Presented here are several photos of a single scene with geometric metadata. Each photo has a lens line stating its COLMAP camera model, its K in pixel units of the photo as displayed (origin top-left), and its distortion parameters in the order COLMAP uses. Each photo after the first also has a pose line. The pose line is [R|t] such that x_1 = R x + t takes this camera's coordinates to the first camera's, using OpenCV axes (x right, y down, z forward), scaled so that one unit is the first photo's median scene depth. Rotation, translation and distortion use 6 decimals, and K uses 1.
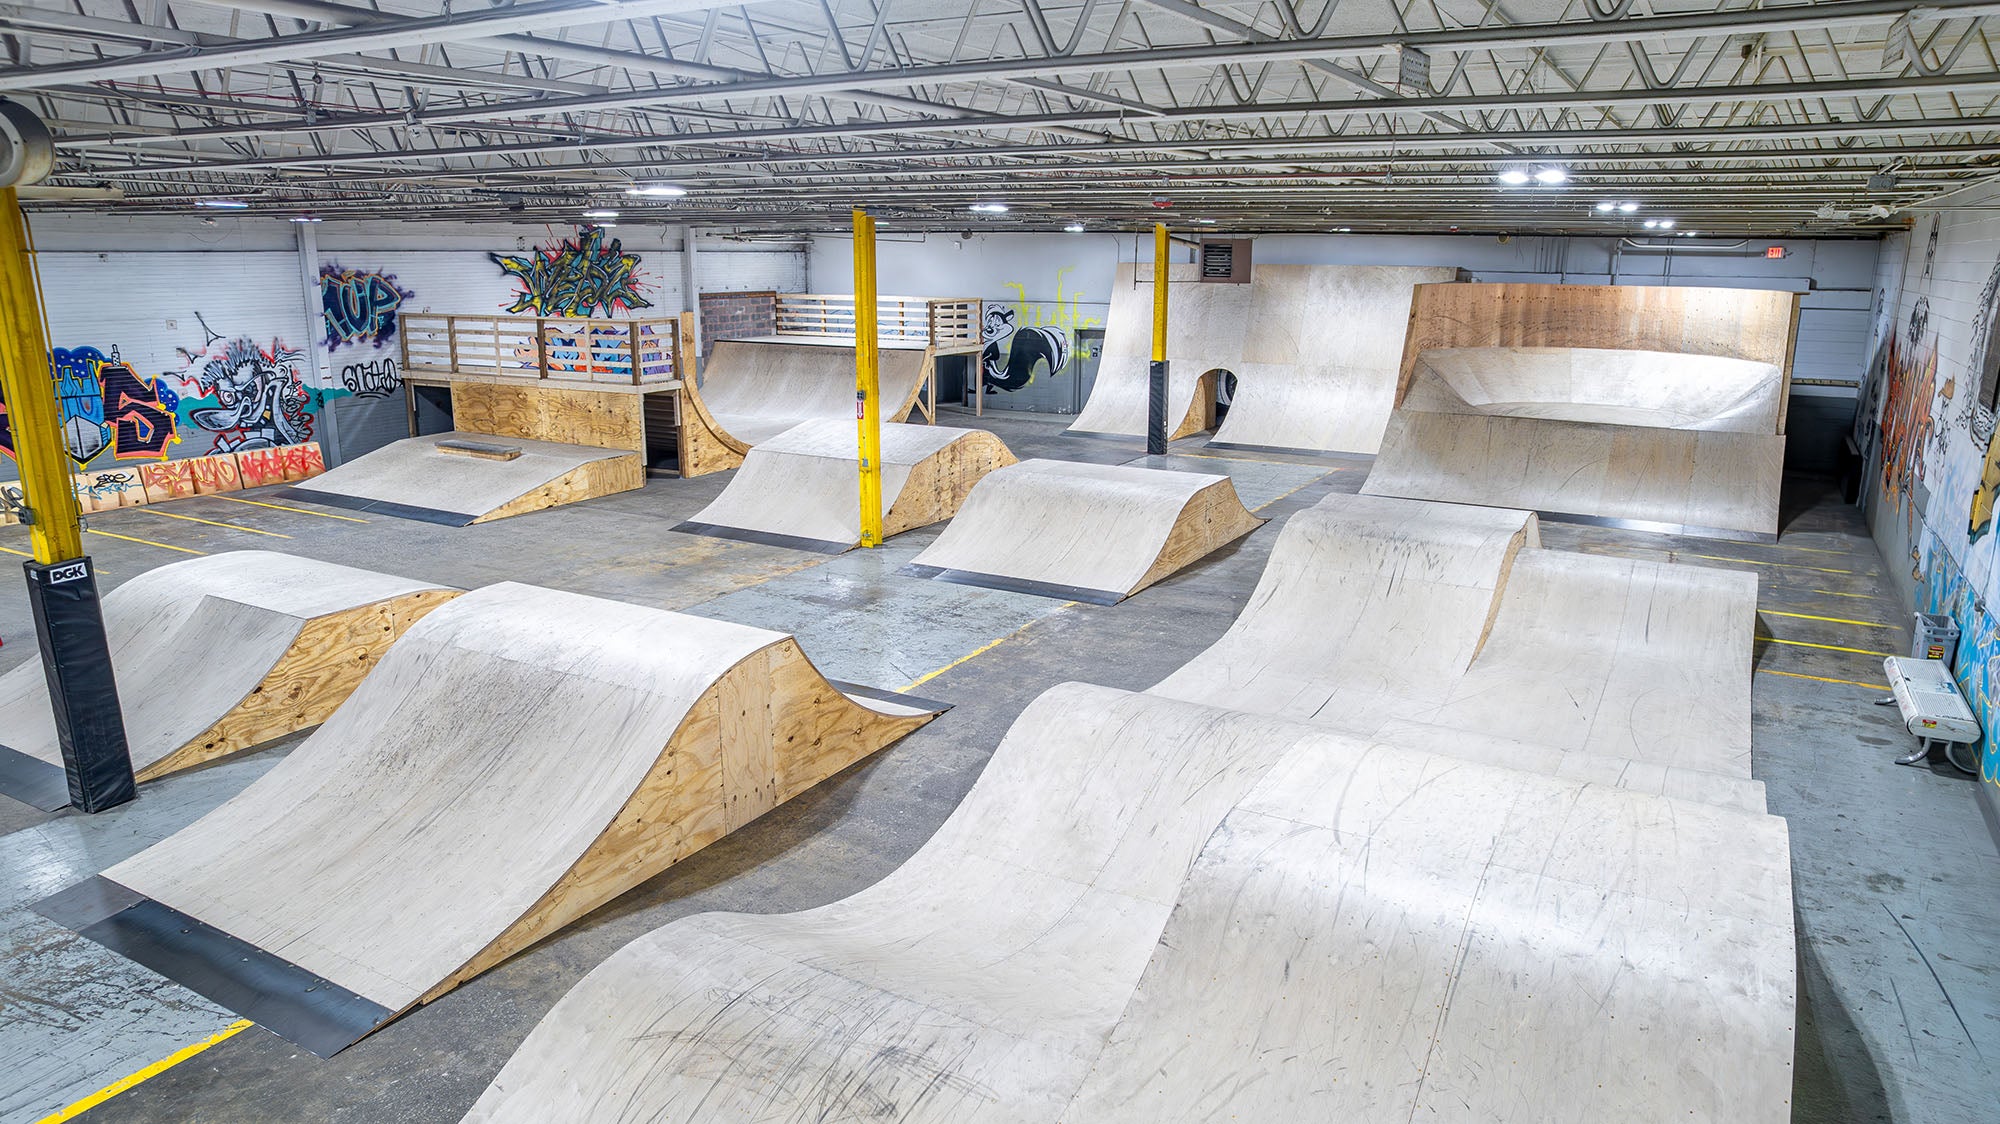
lens RADIAL K [[1290.1, 0, 1004.2], [0, 1290.1, 570.2], [0, 0, 1]] dist [-0.081386, 0.073856]
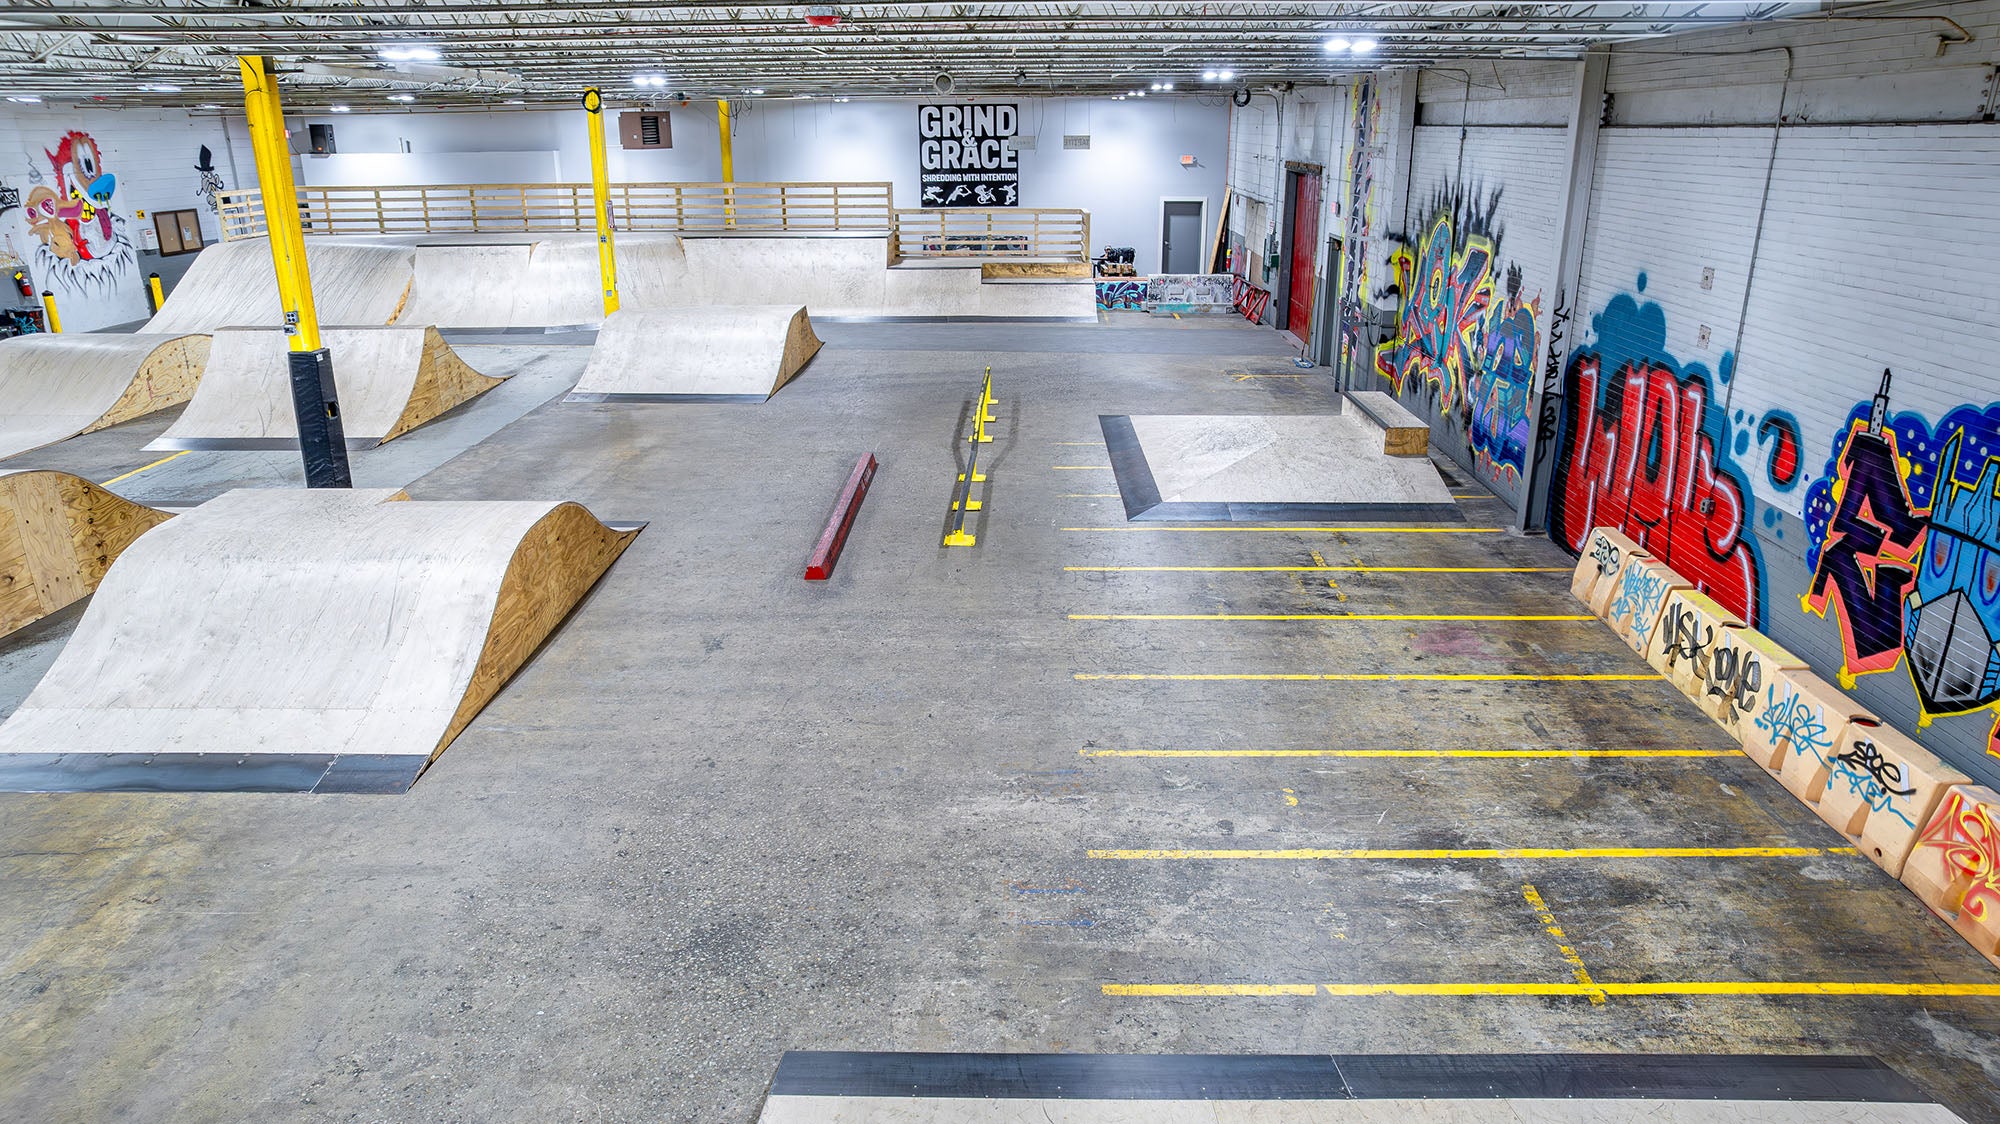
lens RADIAL K [[1290.1, 0, 999.3], [0, 1290.1, 569.1], [0, 0, 1]] dist [-0.081386, 0.073856]
pose [[-0.874495, 0.157707, -0.458679, -0.273163], [-0.119087, 0.846907, 0.518234, -0.230755], [0.470188, 0.507816, -0.721835, 0.925246]]
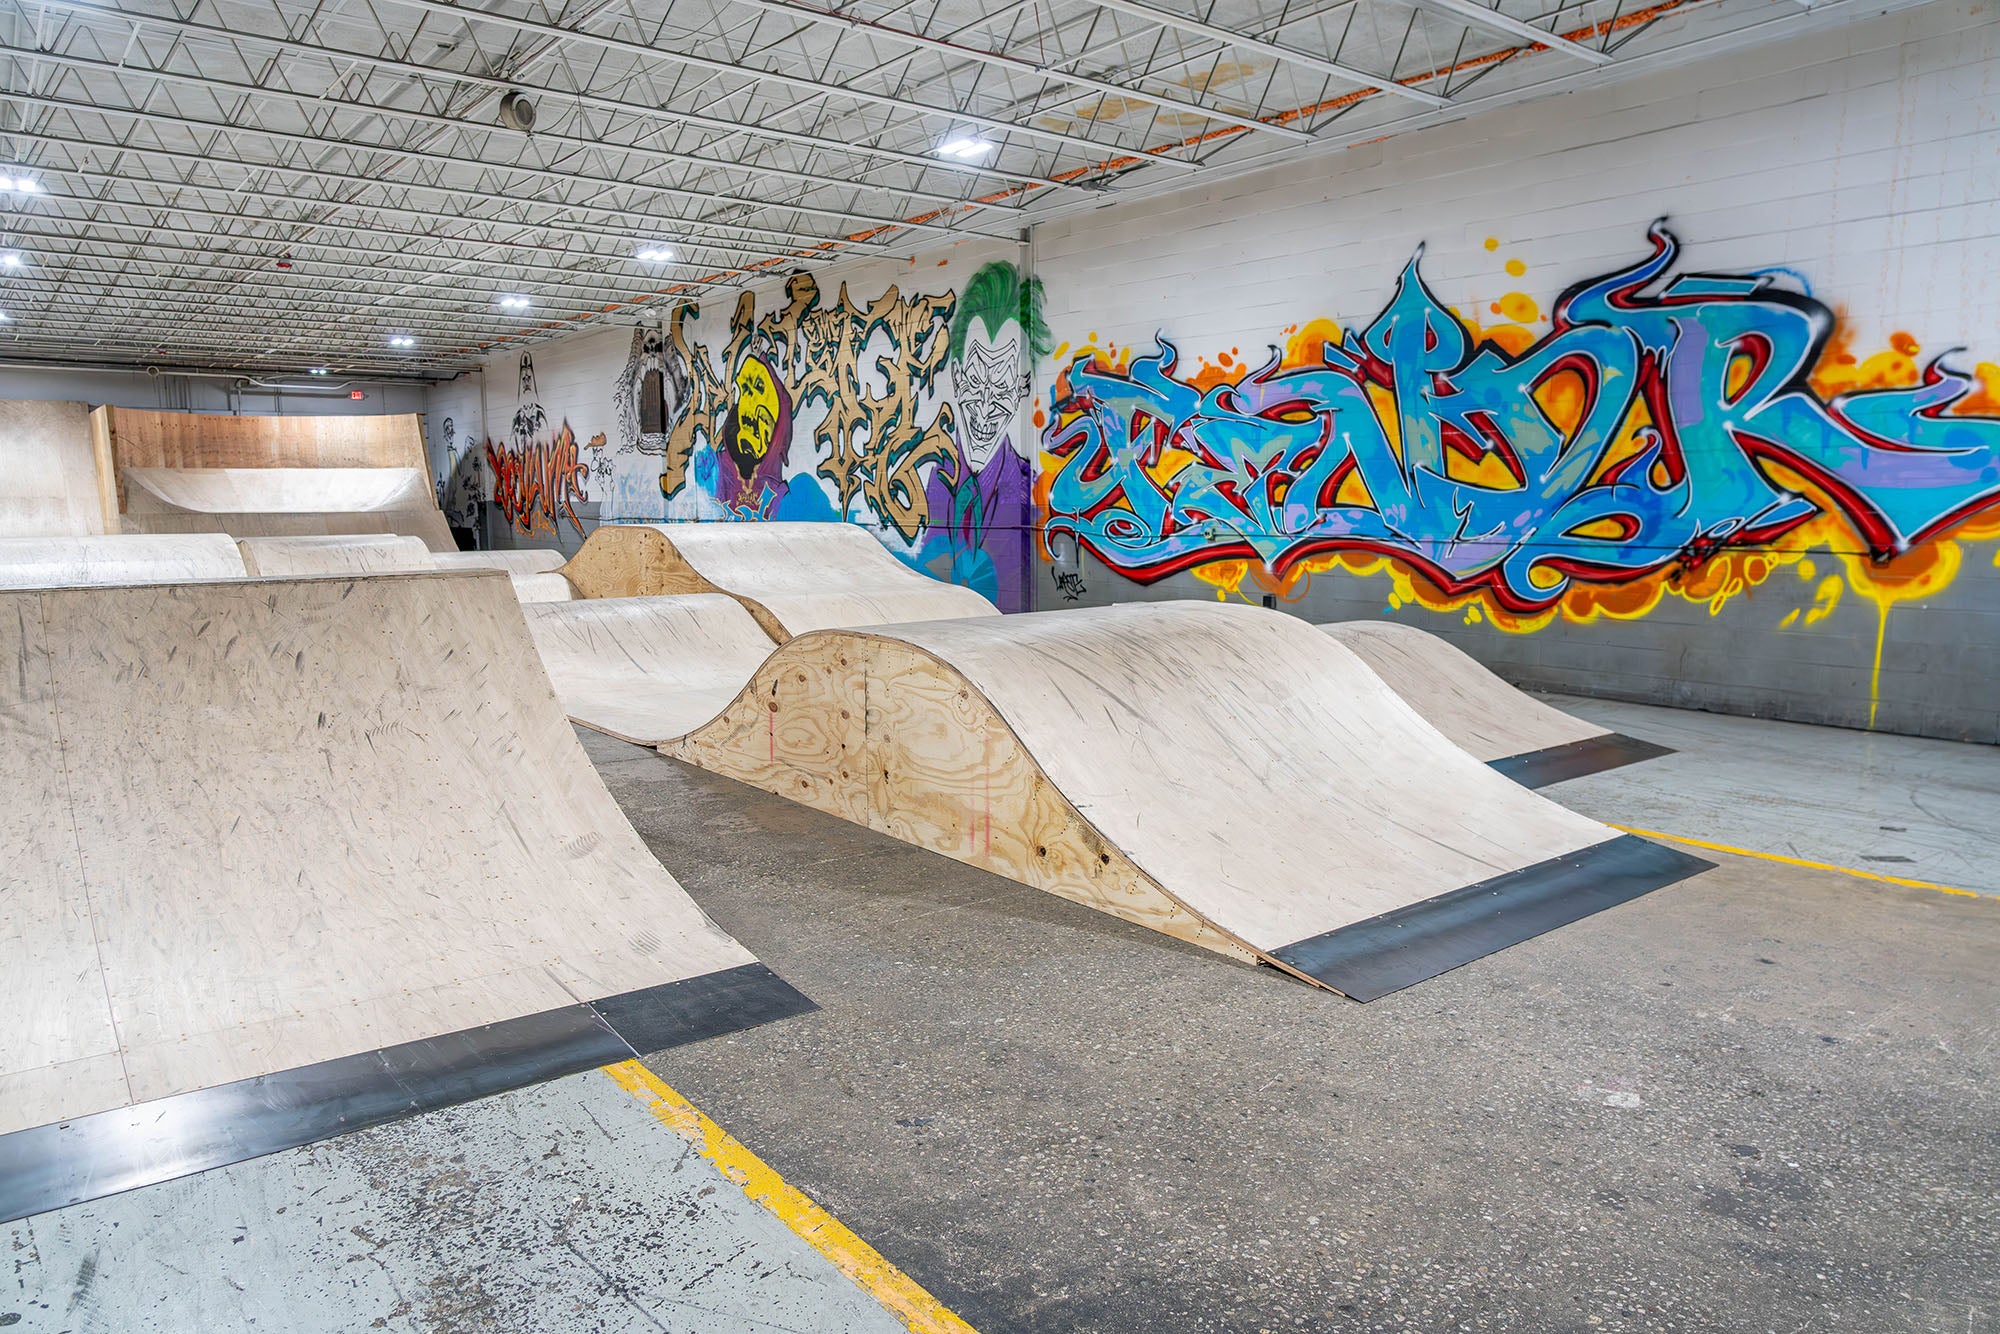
lens RADIAL K [[1343.7, 0, 985.1], [0, 1343.7, 682.9], [0, 0, 1]] dist [-0.035633, 0.015927]
pose [[0.382986, -0.134623, 0.913892, -0.445470], [0.228313, 0.972425, 0.047566, 0.123149], [-0.895095, 0.190436, 0.403162, -0.095178]]
